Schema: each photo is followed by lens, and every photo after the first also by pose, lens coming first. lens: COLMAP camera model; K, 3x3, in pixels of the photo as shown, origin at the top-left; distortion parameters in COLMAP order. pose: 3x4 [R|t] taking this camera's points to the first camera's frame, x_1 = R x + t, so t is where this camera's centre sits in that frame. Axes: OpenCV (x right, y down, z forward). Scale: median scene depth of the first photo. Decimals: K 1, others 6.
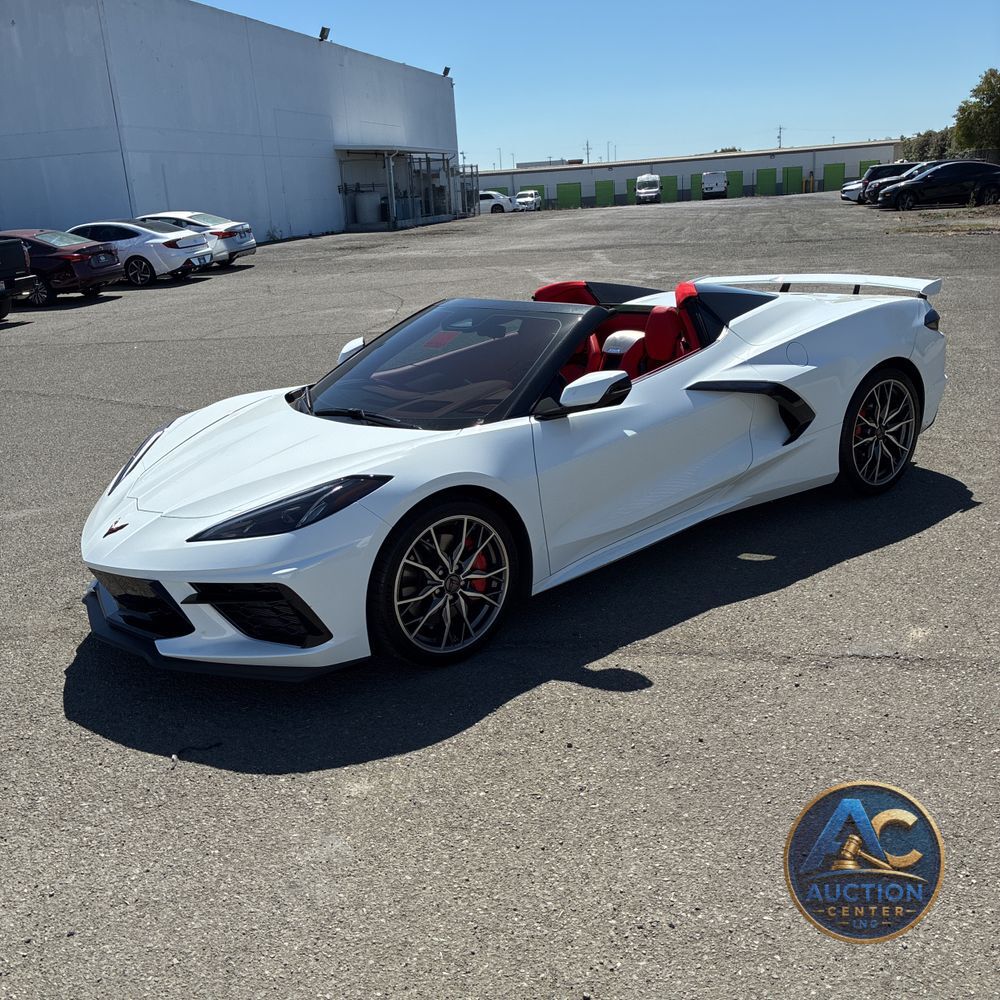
lens RADIAL K [[1046.8, 0, 490.7], [0, 1046.8, 498.6], [0, 0, 1]] dist [0.027157, -0.023173]
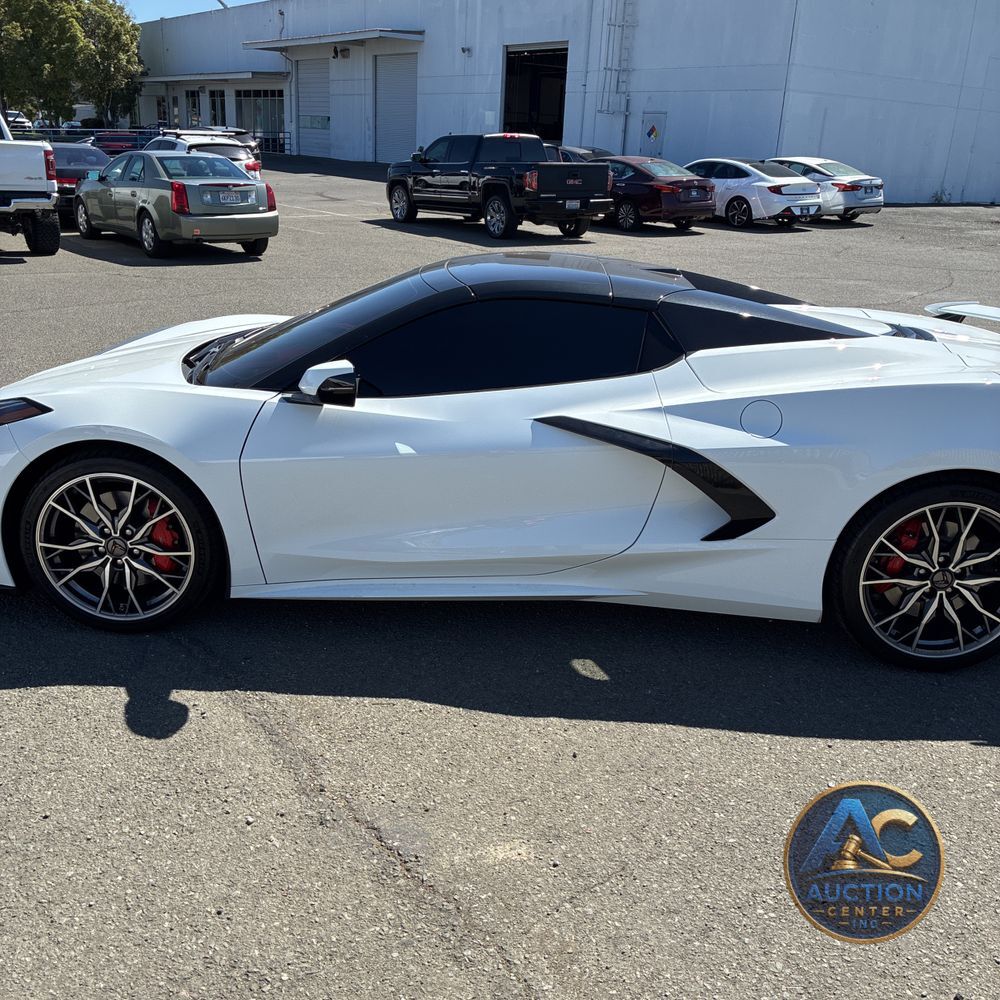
lens RADIAL K [[1041.0, 0, 500.0], [0, 1041.0, 500.0], [0, 0, 1]] dist [0.000267, 0.036051]
pose [[0.766309, 0.302317, -0.566899, 0.132218], [-0.273902, 0.951895, 0.137380, -0.031705], [0.581161, 0.049999, 0.812251, 0.085793]]
